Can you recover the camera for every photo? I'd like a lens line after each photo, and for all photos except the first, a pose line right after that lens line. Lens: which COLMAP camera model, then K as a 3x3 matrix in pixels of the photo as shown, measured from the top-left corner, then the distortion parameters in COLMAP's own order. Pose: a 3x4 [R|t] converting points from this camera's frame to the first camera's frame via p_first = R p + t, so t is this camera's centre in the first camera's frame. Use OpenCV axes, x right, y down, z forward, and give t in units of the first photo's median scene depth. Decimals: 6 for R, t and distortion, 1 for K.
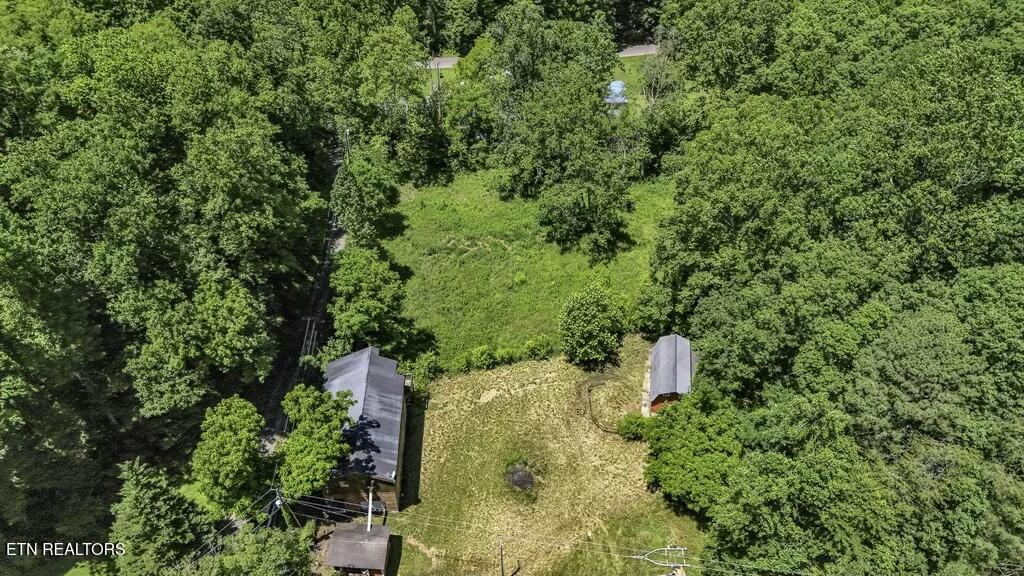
lens RADIAL K [[773.7, 0, 514.9], [0, 773.7, 291.2], [0, 0, 1]] dist [0.065003, -0.068258]
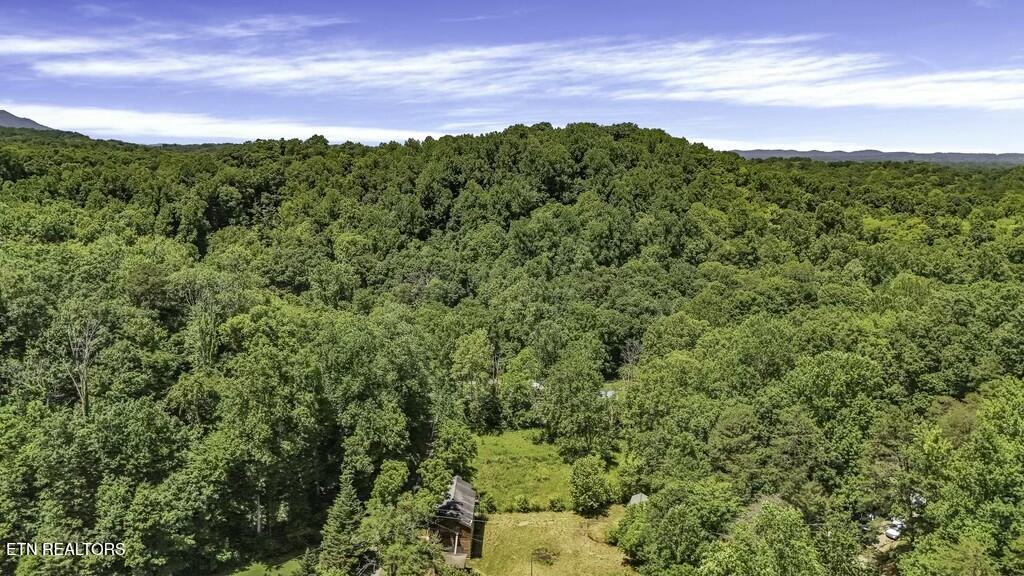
lens RADIAL K [[773.7, 0, 514.9], [0, 773.7, 291.2], [0, 0, 1]] dist [0.065003, -0.068258]
pose [[0.998873, 0.018759, -0.043593, 0.007463], [-0.038379, 0.859621, -0.509489, 0.517766], [0.027916, 0.510588, 0.859372, -0.594740]]
